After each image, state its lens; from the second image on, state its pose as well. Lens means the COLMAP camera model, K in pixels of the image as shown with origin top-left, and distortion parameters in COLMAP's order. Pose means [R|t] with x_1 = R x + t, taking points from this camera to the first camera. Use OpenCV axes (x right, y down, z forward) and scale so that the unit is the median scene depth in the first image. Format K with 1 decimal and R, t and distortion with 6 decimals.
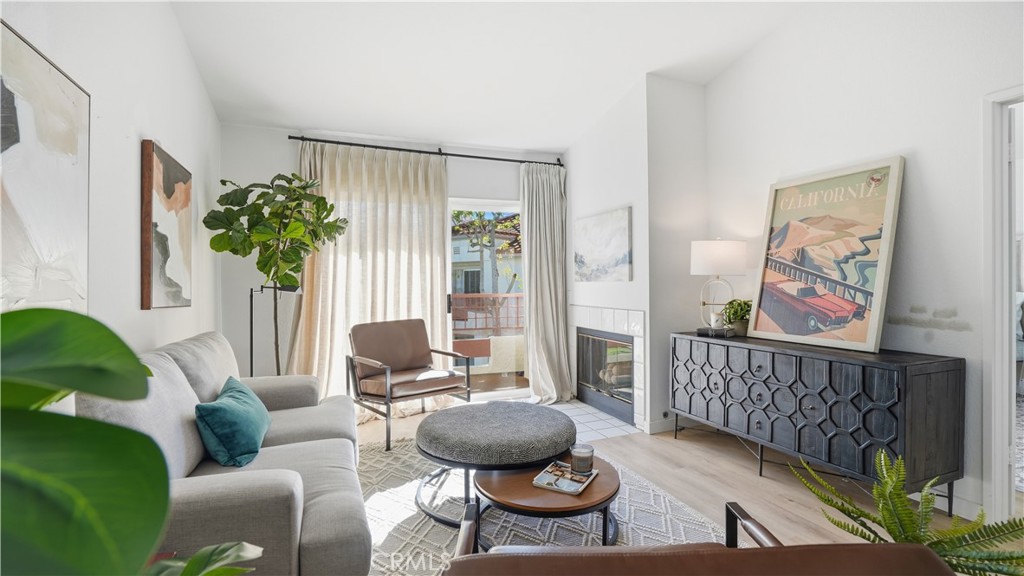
lens RADIAL K [[473.7, 0, 507.6], [0, 473.7, 288.8], [0, 0, 1]] dist [-0.059227, 0.023925]
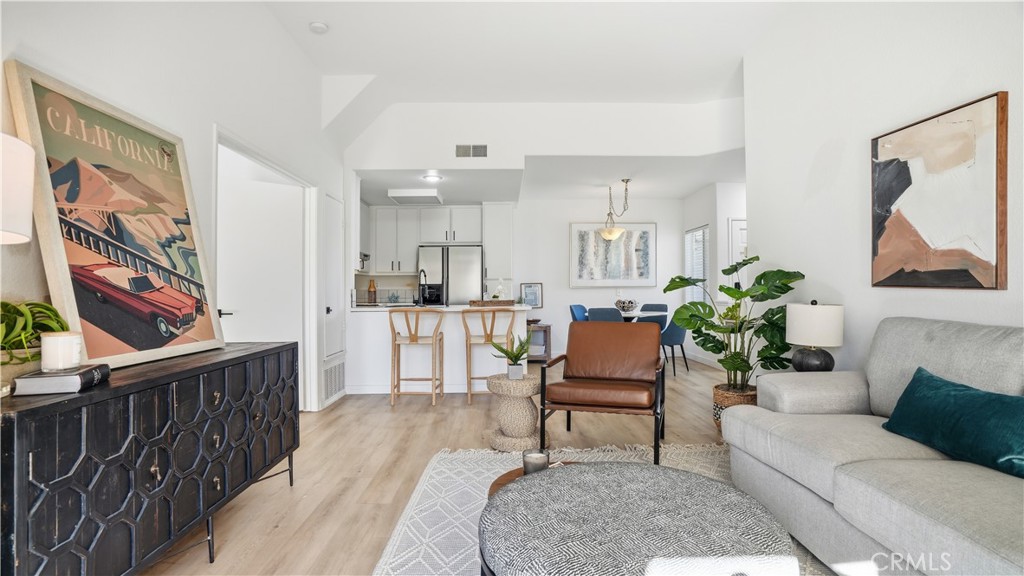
lens RADIAL K [[473.7, 0, 507.6], [0, 473.7, 288.8], [0, 0, 1]] dist [-0.059227, 0.023925]
pose [[-0.938865, 0.018339, 0.343796, -0.069279], [0.020850, 0.999776, 0.003610, 0.020630], [-0.343653, 0.010558, -0.939037, 1.299828]]
